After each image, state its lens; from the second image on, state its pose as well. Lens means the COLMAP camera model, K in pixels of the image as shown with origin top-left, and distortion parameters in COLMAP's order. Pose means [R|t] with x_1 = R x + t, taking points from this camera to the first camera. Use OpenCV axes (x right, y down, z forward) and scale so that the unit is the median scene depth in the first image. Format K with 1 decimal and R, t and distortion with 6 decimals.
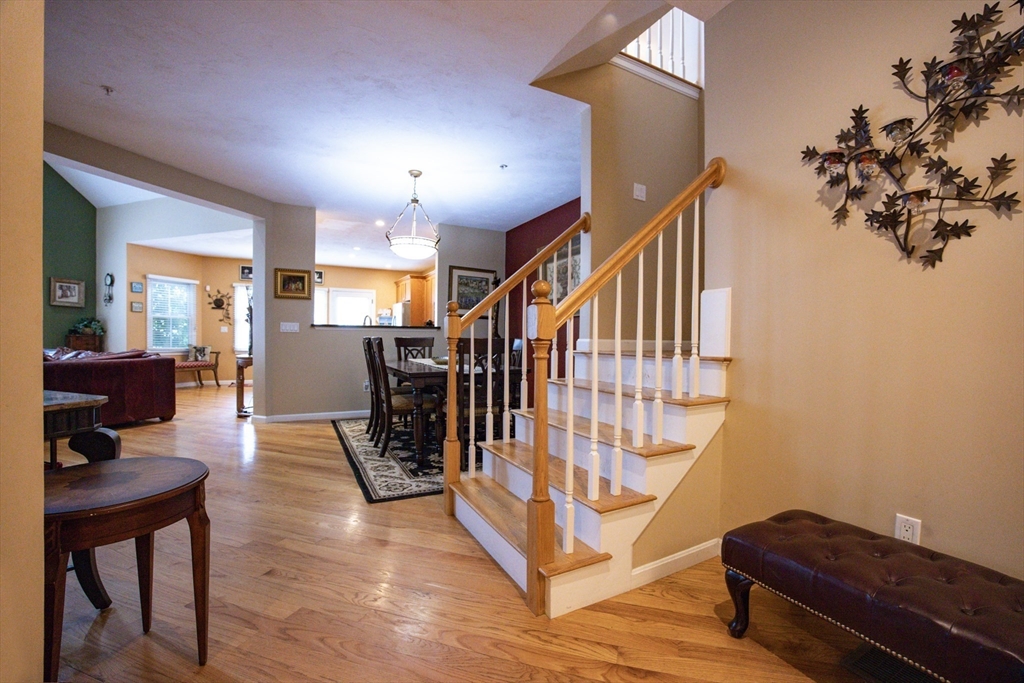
lens RADIAL K [[415.9, 0, 506.8], [0, 415.9, 347.5], [0, 0, 1]] dist [-0.030958, 0.002902]
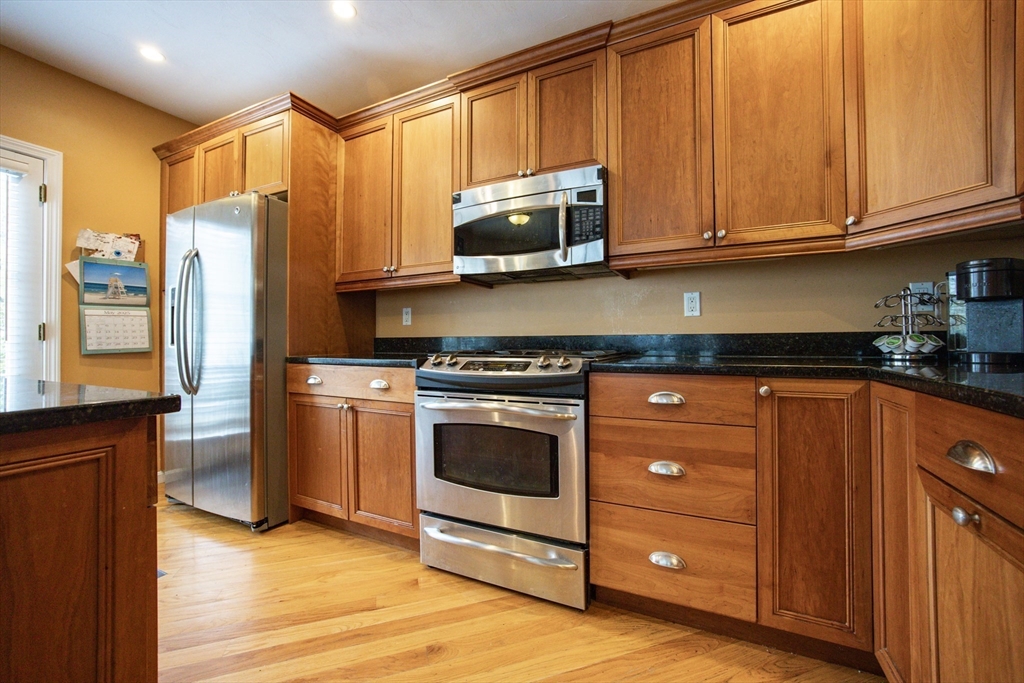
lens RADIAL K [[415.9, 0, 519.0], [0, 415.9, 333.9], [0, 0, 1]] dist [-0.030958, 0.002902]
pose [[0.796740, -0.005603, 0.604297, -0.407725], [0.030343, 0.999067, -0.030743, -0.021280], [-0.603561, 0.042831, 0.796166, 1.076227]]
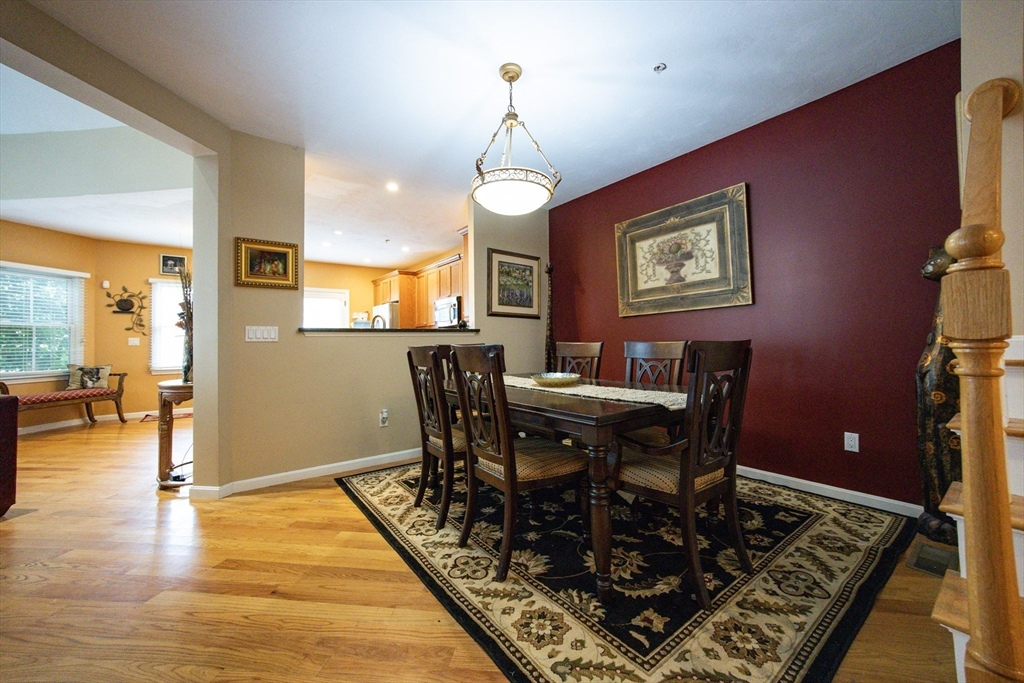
lens RADIAL K [[372.5, 0, 511.9], [0, 372.5, 333.2], [0, 0, 1]] dist [0.001506, 0.001770]
pose [[0.981913, -0.025094, 0.187660, -0.226914], [0.033793, 0.998490, -0.043300, -0.010746], [-0.186291, 0.048858, 0.981279, 0.328487]]
